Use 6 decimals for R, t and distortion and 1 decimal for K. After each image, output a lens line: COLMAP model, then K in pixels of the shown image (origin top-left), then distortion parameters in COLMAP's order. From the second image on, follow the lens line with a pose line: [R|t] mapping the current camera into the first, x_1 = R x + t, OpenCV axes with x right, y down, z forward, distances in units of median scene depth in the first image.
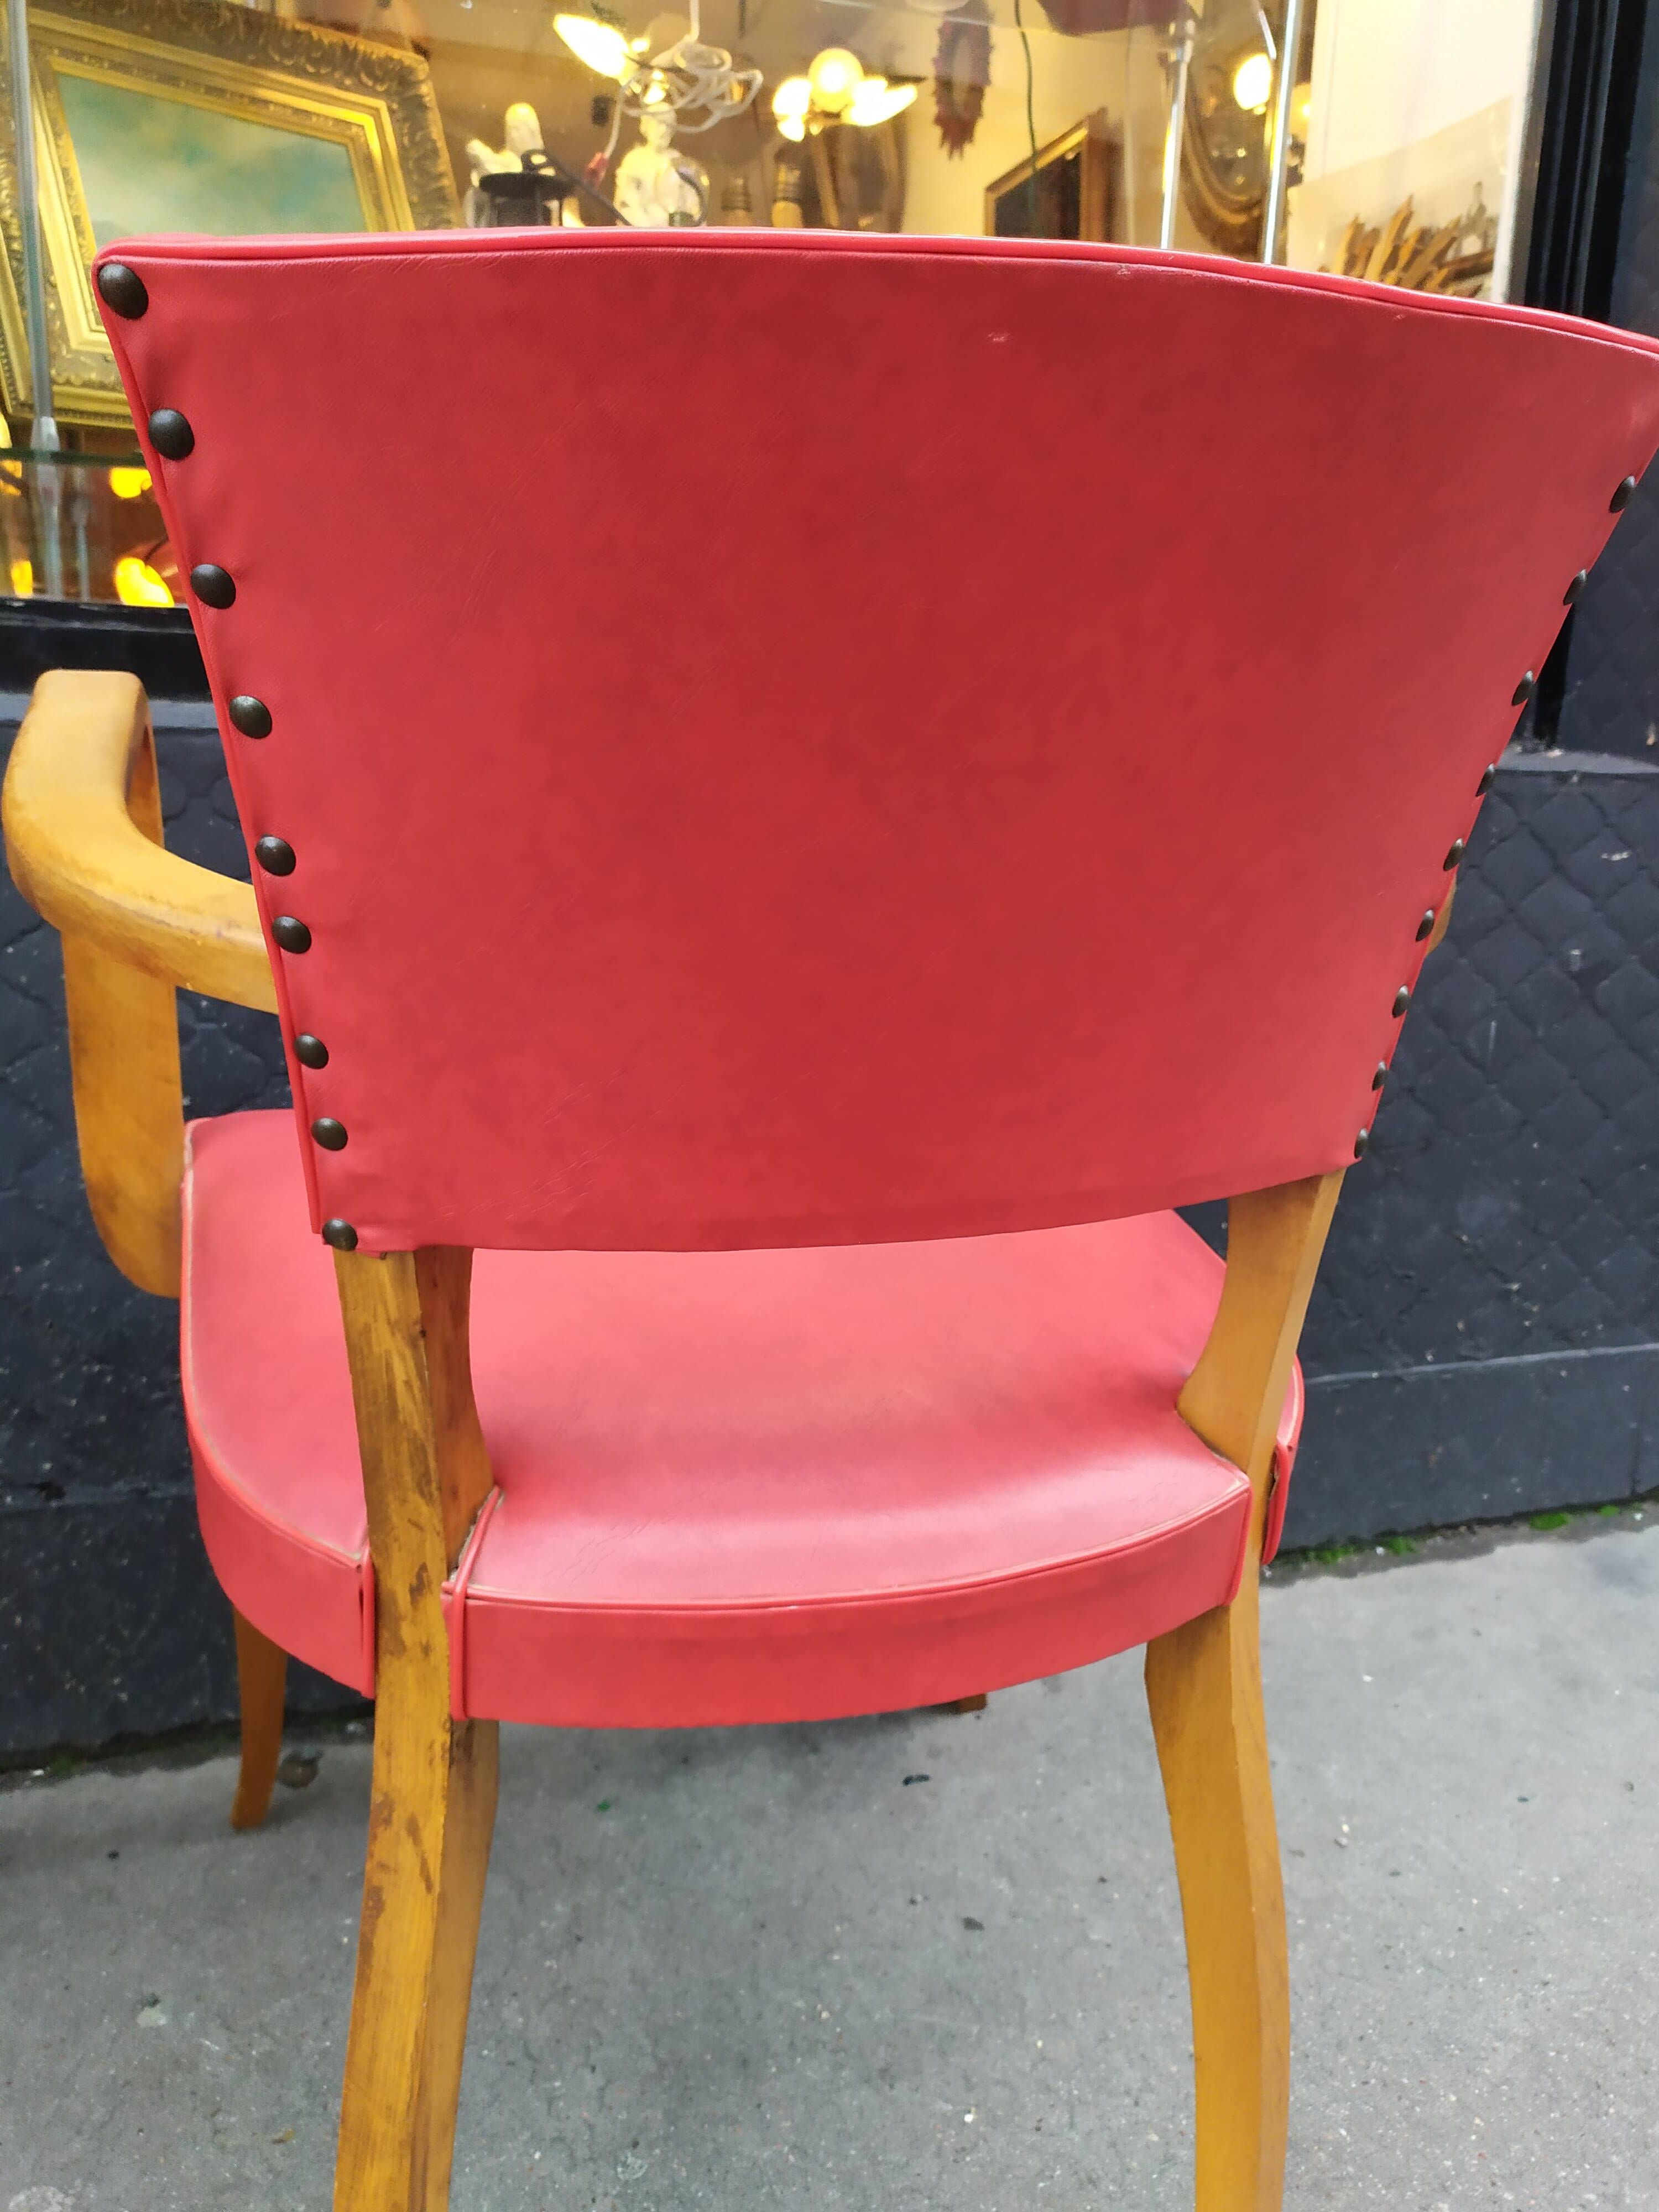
lens RADIAL K [[1703.2, 0, 850.3], [0, 1703.2, 1104.3], [0, 0, 1]] dist [0.060086, -0.070896]
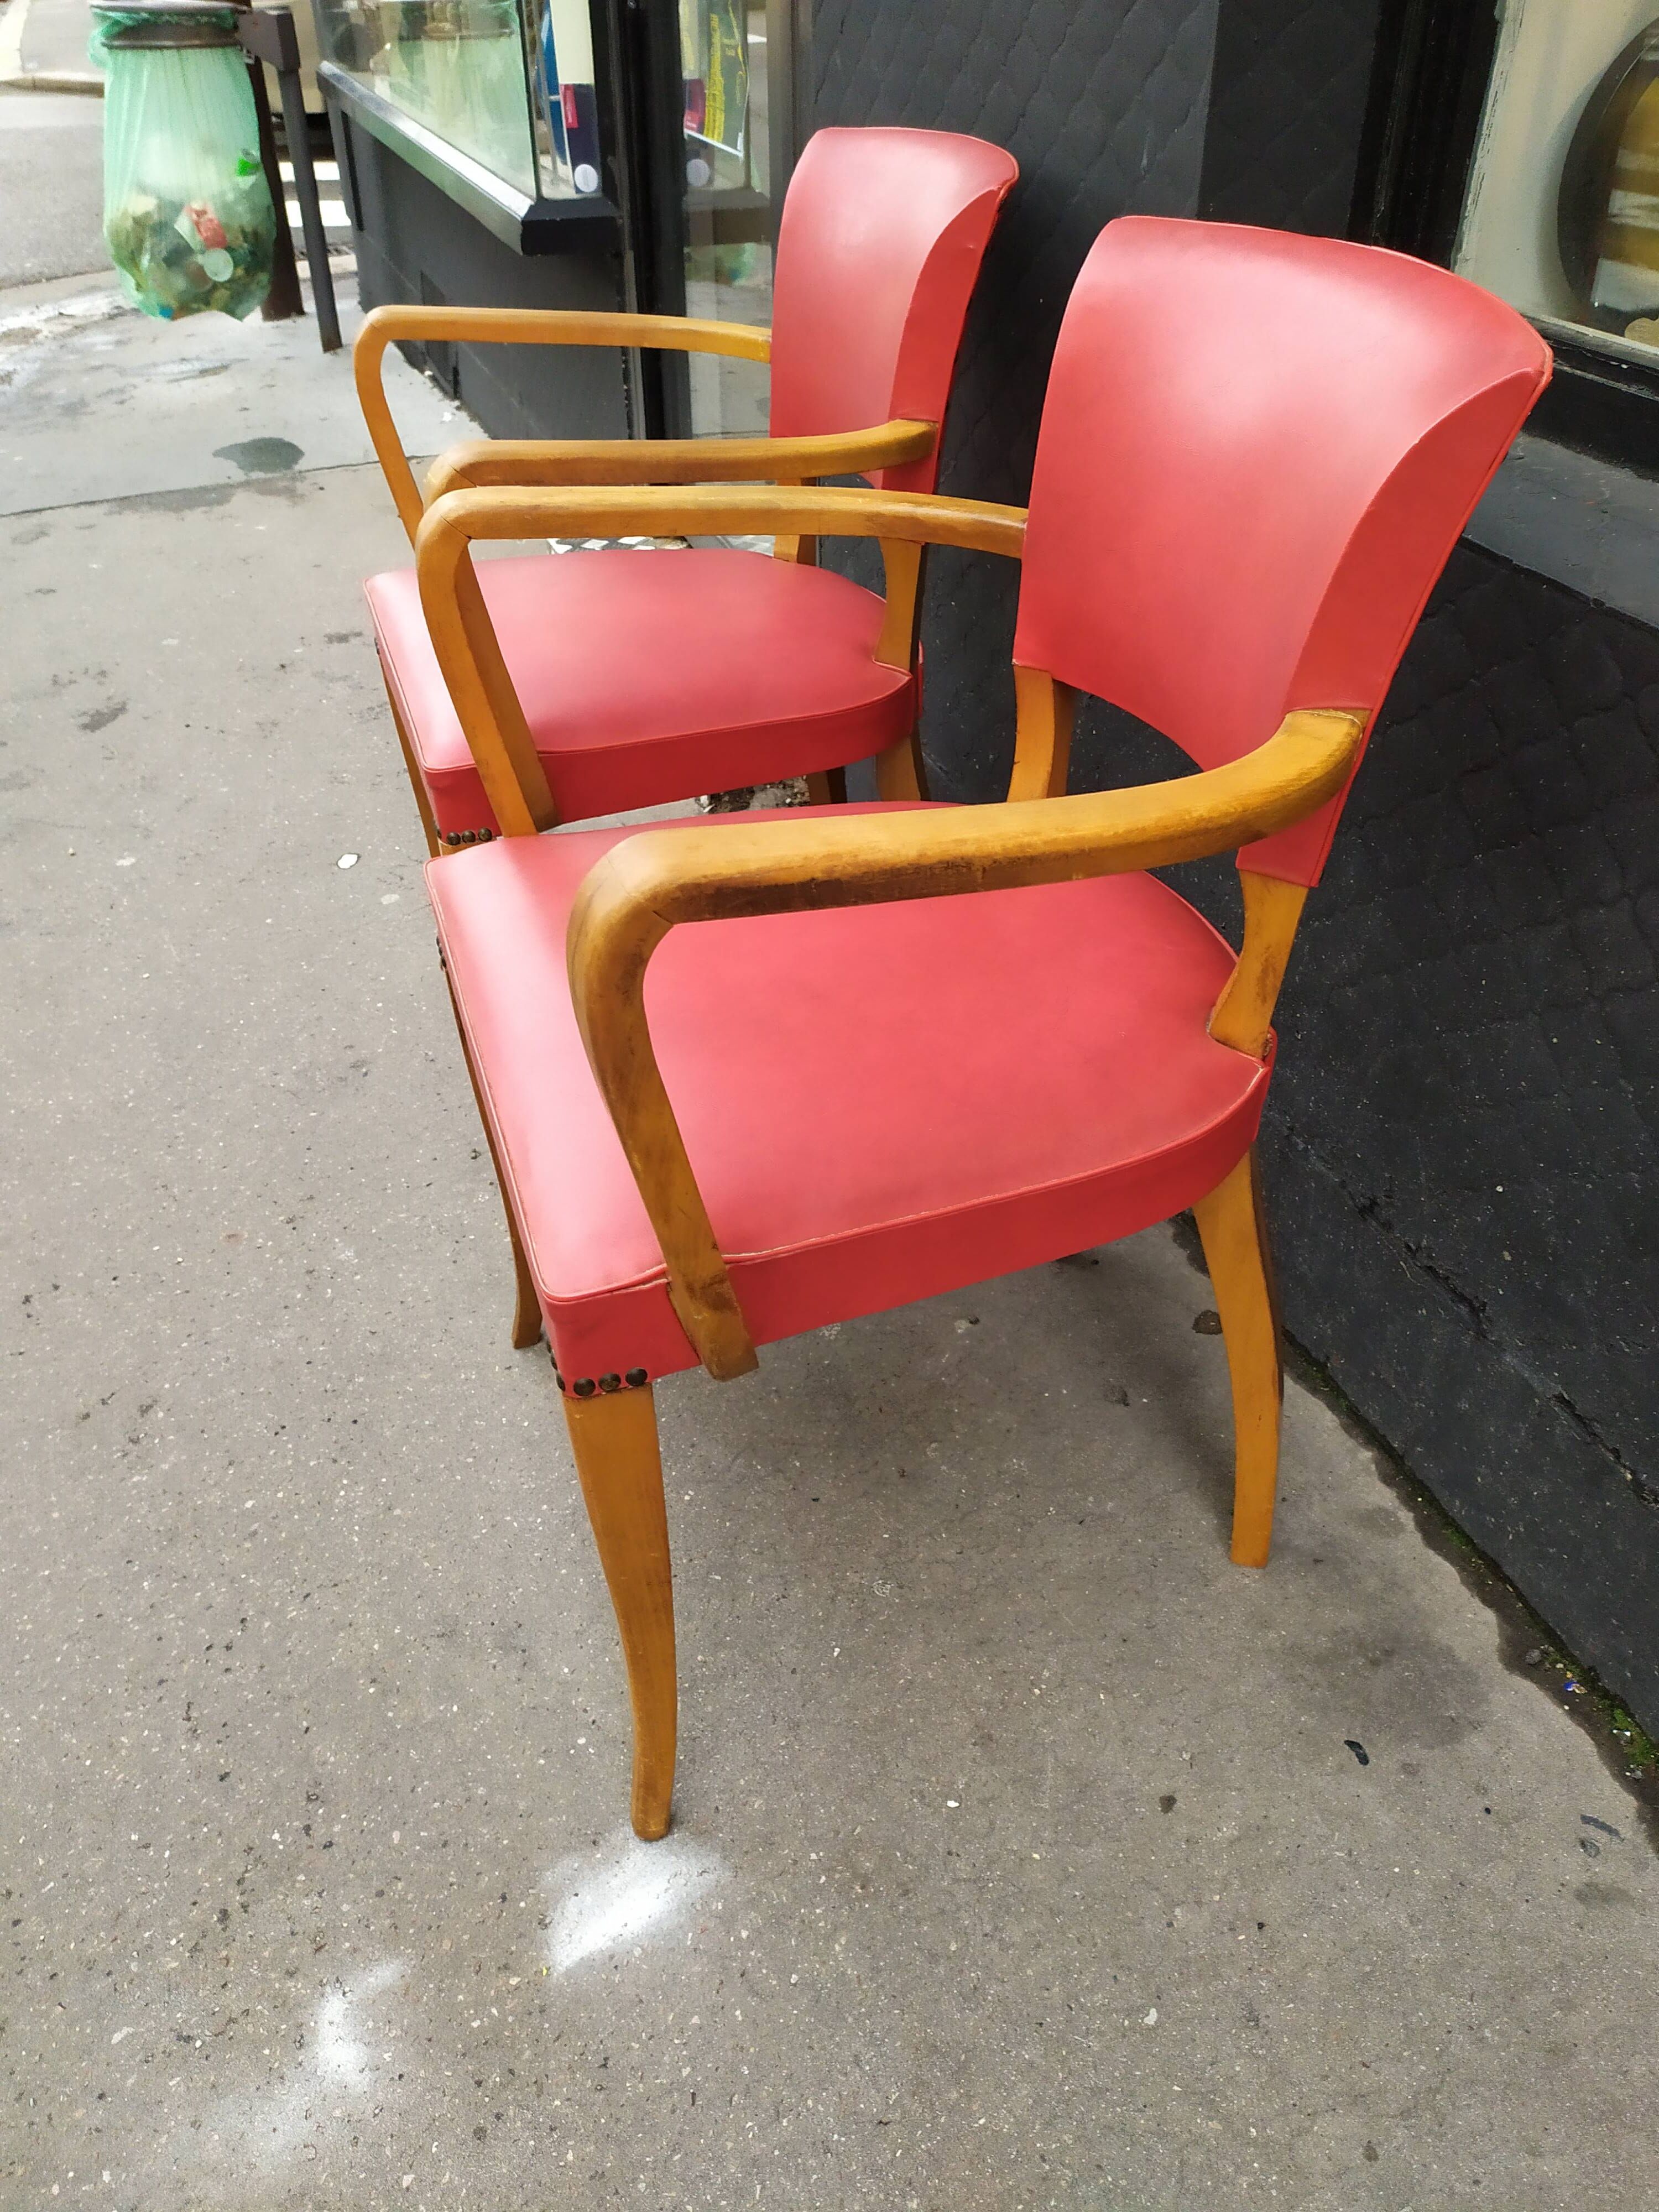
lens RADIAL K [[1703.2, 0, 799.5], [0, 1703.2, 1091.2], [0, 0, 1]] dist [0.060086, -0.070896]
pose [[0.025012, 0.548738, -0.835620, 0.708889], [-0.213465, 0.819534, 0.531786, -0.405918], [0.976630, 0.165075, 0.137634, 0.545895]]
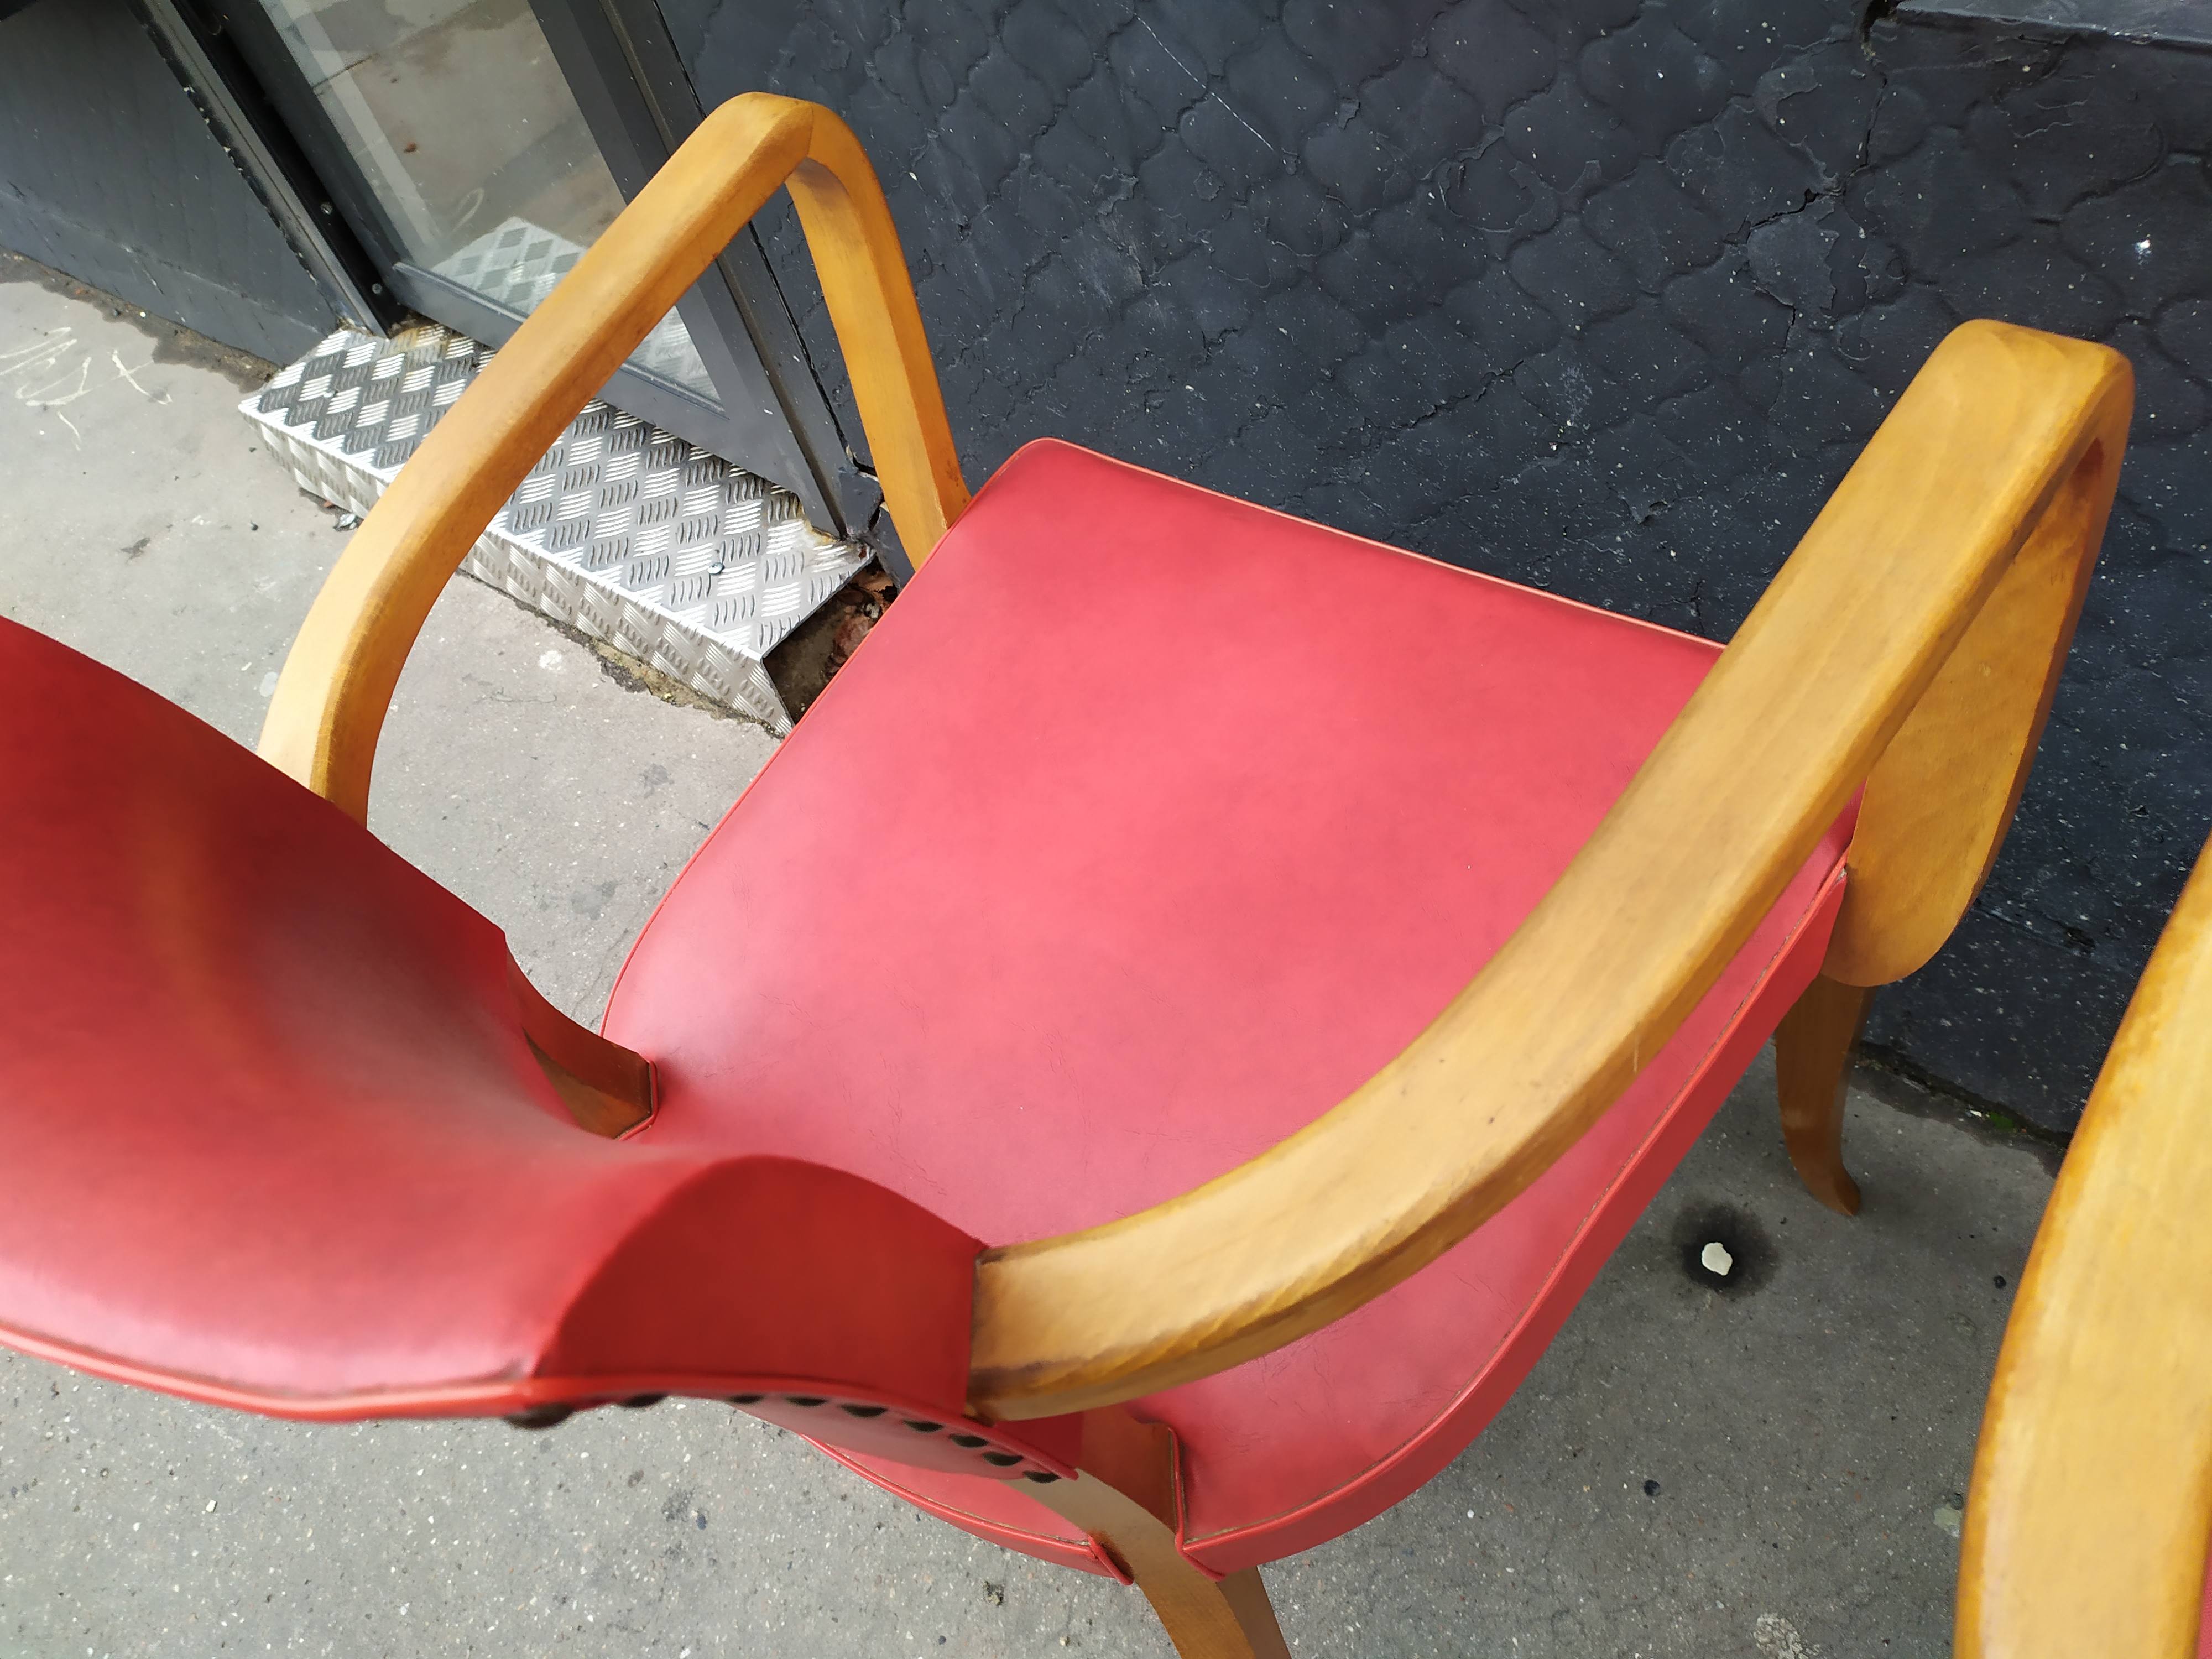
lens RADIAL K [[1682.5, 0, 1107.2], [0, 1682.5, 836.9], [0, 0, 1]] dist [0.052562, -0.053717]
pose [[0.517797, 0.550464, -0.654886, -0.207071], [0.047176, 0.745960, 0.664318, -0.406188], [0.854202, -0.374877, 0.360287, 0.338594]]
